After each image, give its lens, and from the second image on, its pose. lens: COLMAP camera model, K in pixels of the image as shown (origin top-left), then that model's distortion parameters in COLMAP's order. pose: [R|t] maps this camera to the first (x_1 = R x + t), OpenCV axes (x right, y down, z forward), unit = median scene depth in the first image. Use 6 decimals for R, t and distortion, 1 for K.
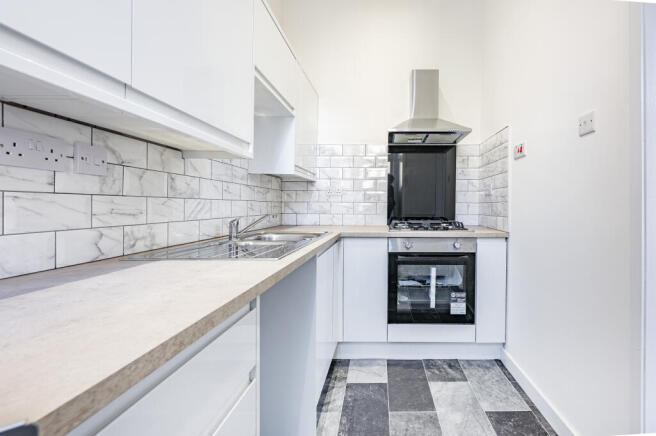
lens RADIAL K [[298.8, 0, 328.6], [0, 298.8, 203.2], [0, 0, 1]] dist [0.000275, 0.000043]
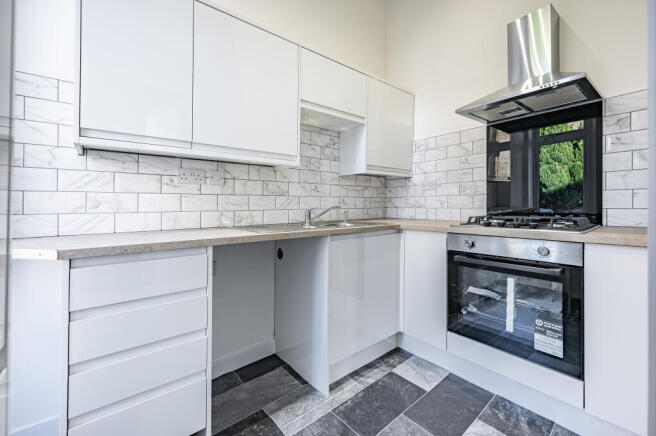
lens RADIAL K [[265.3, 0, 332.5], [0, 265.3, 199.4], [0, 0, 1]] dist [0.000108, 0.000001]
pose [[0.638655, -0.027191, -0.769013, 0.599889], [0.010684, 0.999592, -0.026471, 0.032923], [0.769419, 0.008689, 0.638685, 0.238490]]
